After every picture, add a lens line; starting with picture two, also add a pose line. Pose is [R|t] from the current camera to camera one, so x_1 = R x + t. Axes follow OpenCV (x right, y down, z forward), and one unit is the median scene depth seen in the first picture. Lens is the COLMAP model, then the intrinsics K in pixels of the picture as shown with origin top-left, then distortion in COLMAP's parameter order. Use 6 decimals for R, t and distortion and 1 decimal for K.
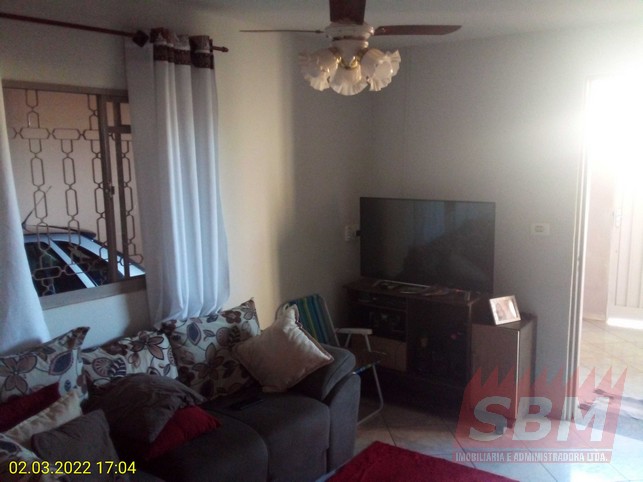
lens RADIAL K [[547.6, 0, 321.5], [0, 547.6, 241.0], [0, 0, 1]] dist [-0.130074, -0.002358]
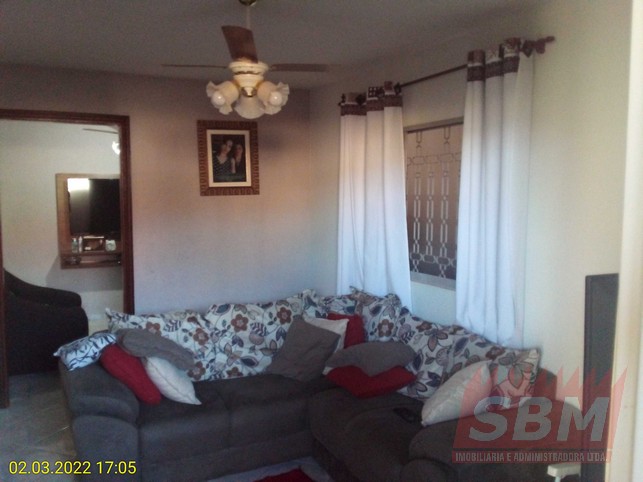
lens RADIAL K [[547.6, 0, 321.5], [0, 547.6, 241.0], [0, 0, 1]] dist [-0.130074, -0.002358]
pose [[-0.442448, 0.086349, -0.892627, 0.849633], [-0.108718, 0.982848, 0.148965, -0.162048], [0.890180, 0.162954, -0.425471, 1.293553]]
